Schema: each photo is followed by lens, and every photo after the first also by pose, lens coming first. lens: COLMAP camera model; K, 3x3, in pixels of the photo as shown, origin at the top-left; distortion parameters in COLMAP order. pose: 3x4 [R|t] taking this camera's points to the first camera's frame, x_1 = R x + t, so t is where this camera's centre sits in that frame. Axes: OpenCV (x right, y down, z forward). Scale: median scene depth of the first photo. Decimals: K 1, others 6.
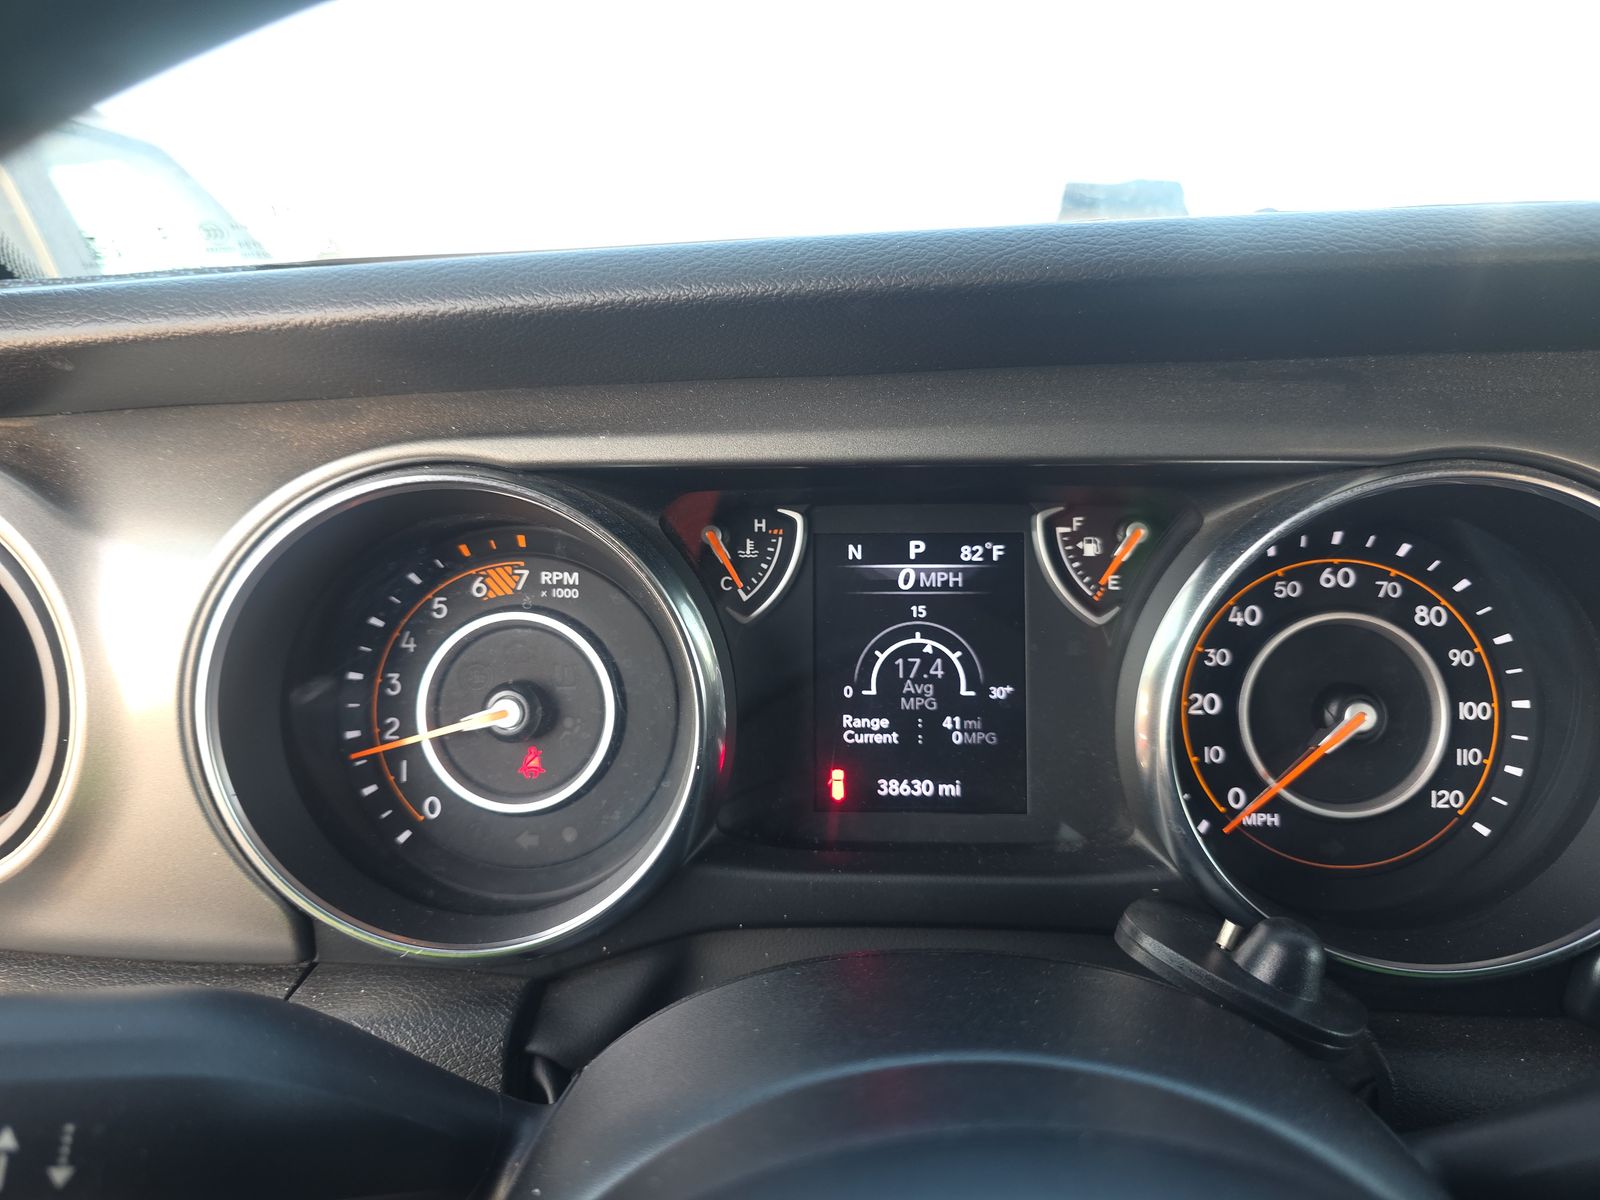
lens RADIAL K [[1077.9, 0, 795.0], [0, 1077.9, 597.9], [0, 0, 1]] dist [-0.000079, -0.002382]
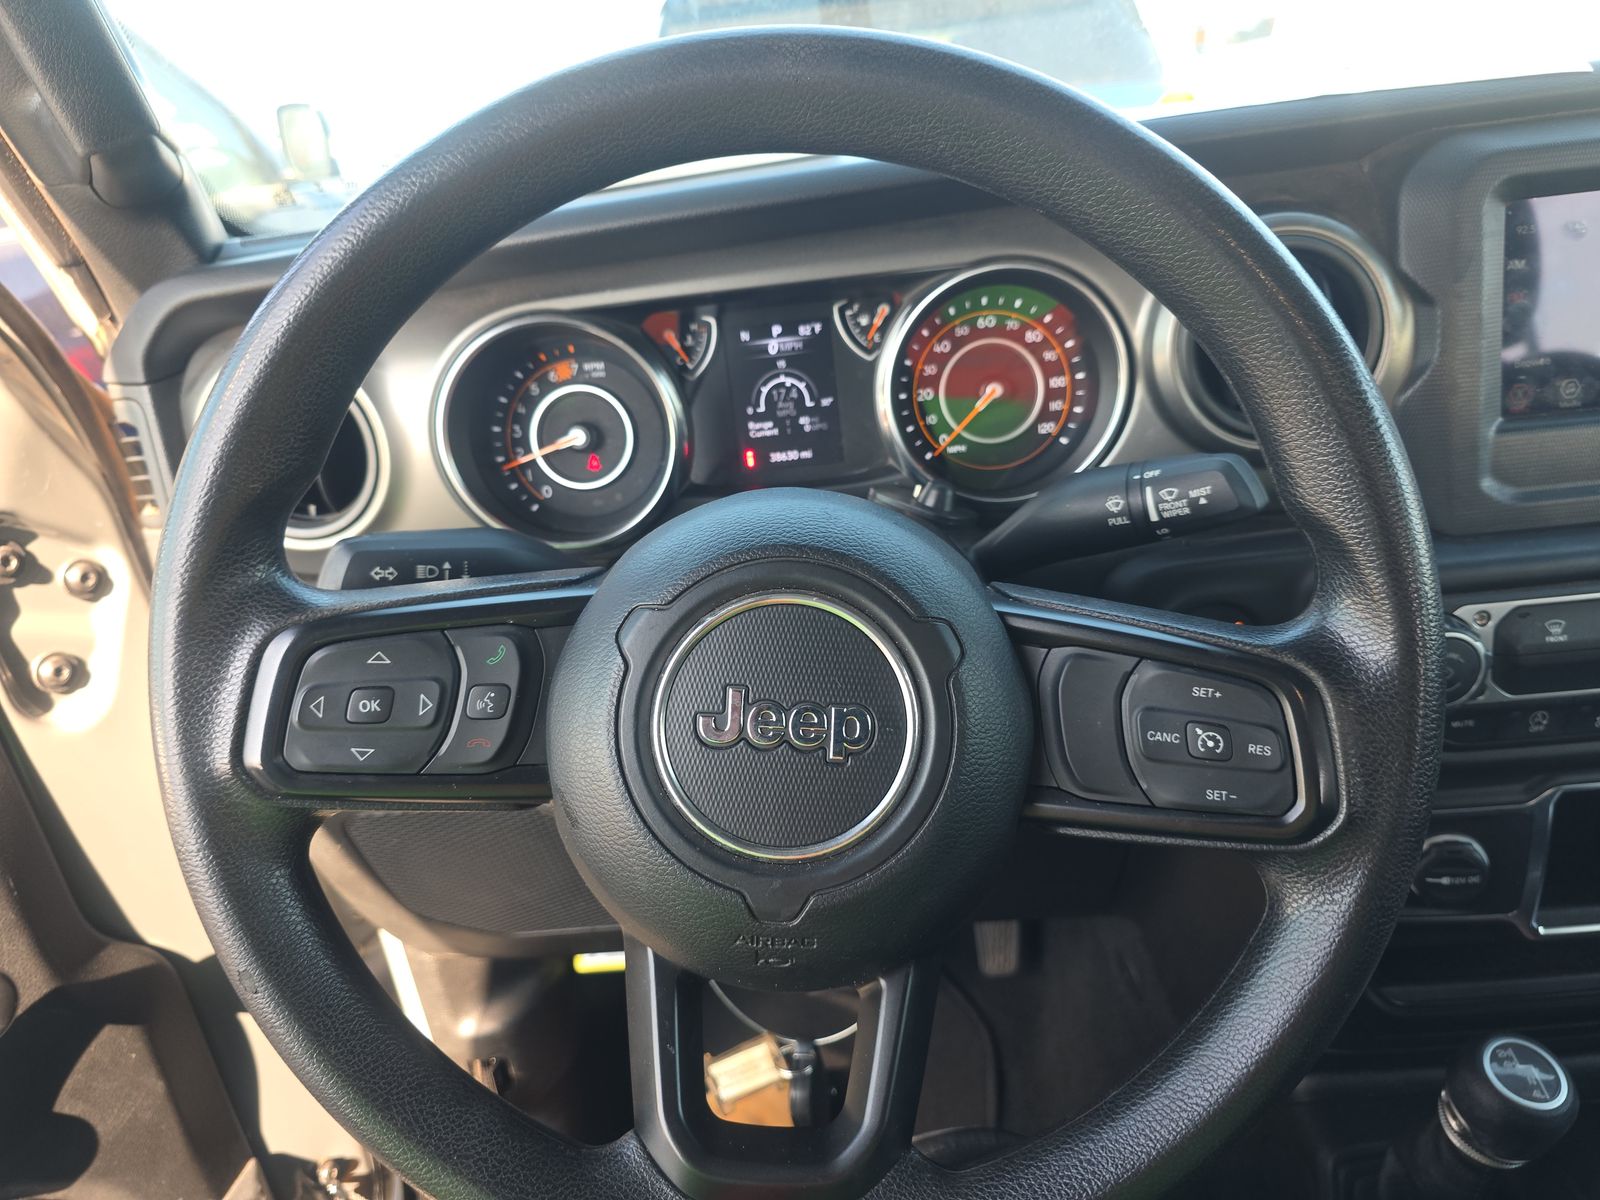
lens RADIAL K [[1053.8, 0, 807.2], [0, 1053.8, 596.1], [0, 0, 1]] dist [0.031441, -0.002839]
pose [[0.993999, -0.109190, -0.006536, 0.131138], [0.108611, 0.978097, 0.177565, 0.089961], [-0.012995, -0.177210, 0.984087, -0.951882]]
